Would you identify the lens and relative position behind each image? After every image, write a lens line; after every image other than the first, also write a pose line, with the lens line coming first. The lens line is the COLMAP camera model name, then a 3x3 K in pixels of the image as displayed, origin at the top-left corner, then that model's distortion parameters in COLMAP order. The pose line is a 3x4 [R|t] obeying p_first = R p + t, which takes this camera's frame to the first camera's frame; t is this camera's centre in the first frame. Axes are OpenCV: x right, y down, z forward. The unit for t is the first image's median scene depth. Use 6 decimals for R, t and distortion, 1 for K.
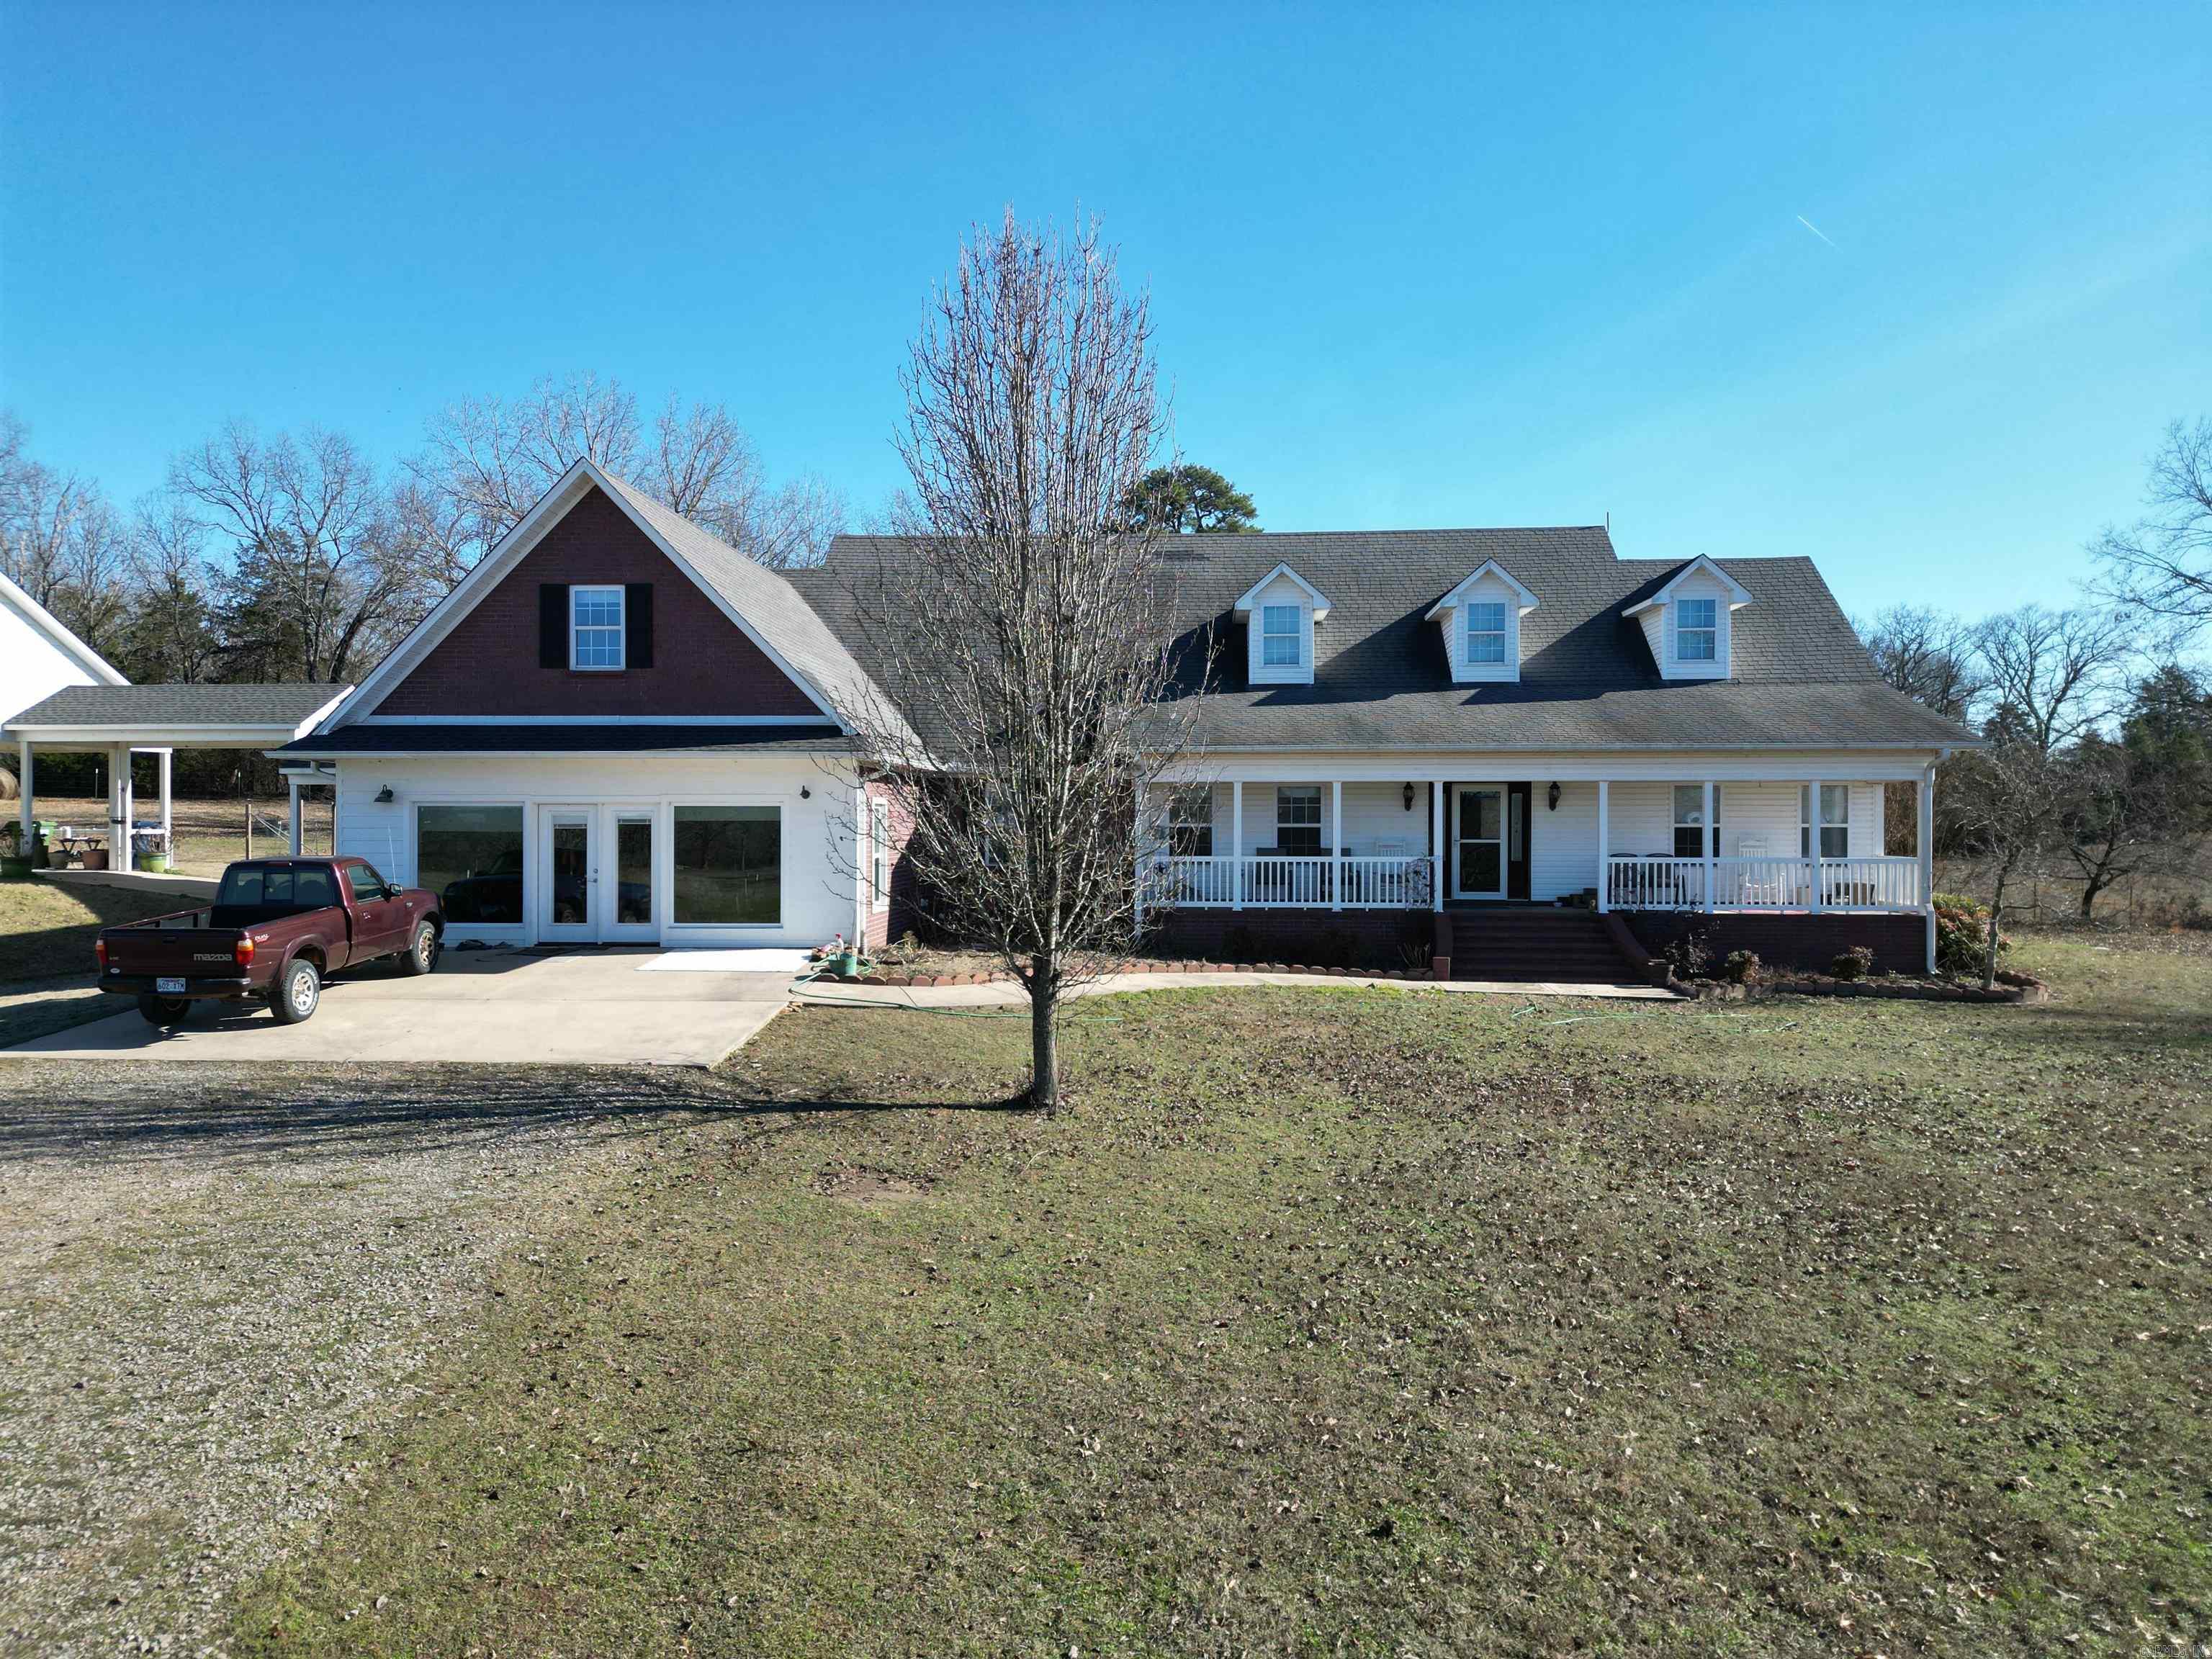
lens RADIAL K [[2157.6, 0, 1090.1], [0, 2157.6, 997.8], [0, 0, 1]] dist [0.113983, -0.170391]
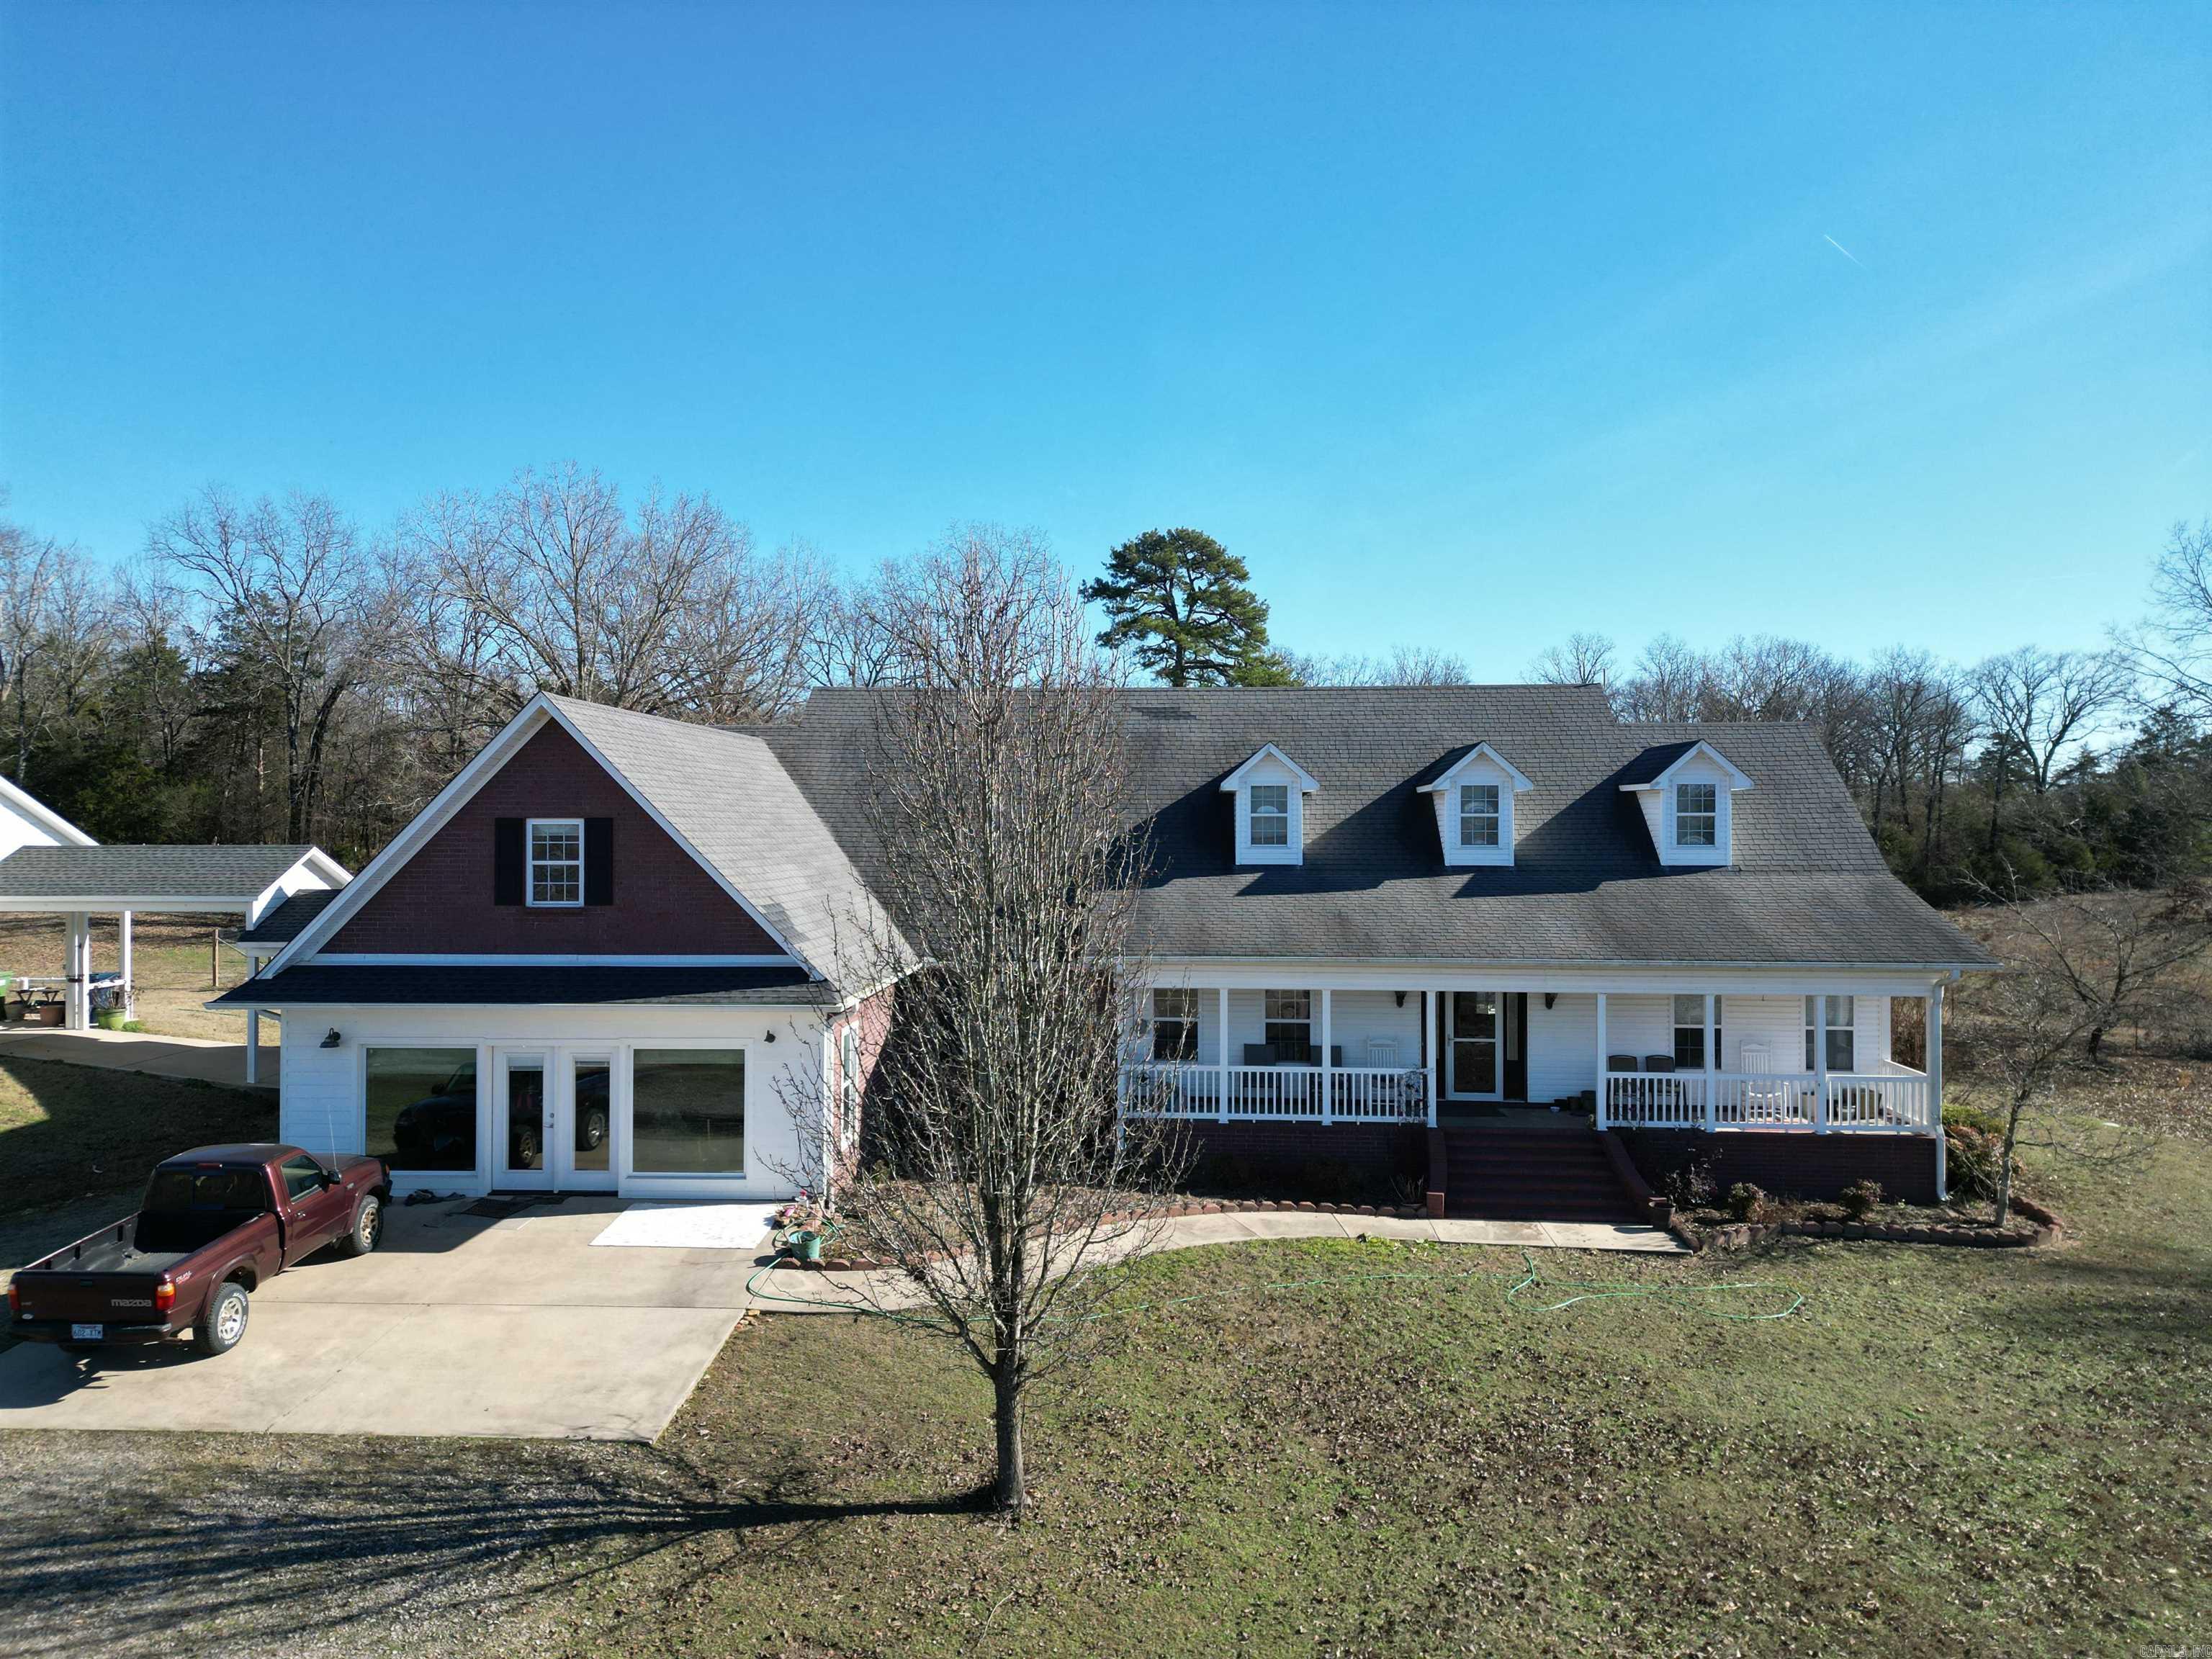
lens RADIAL K [[2106.6, 0, 1106.0], [0, 2106.6, 829.5], [0, 0, 1]] dist [0.089538, -0.121810]
pose [[0.999994, -0.000957, 0.003362, 0.012806], [0.000954, 0.999999, 0.000896, -0.172151], [-0.003363, -0.000893, 0.999994, 0.059051]]
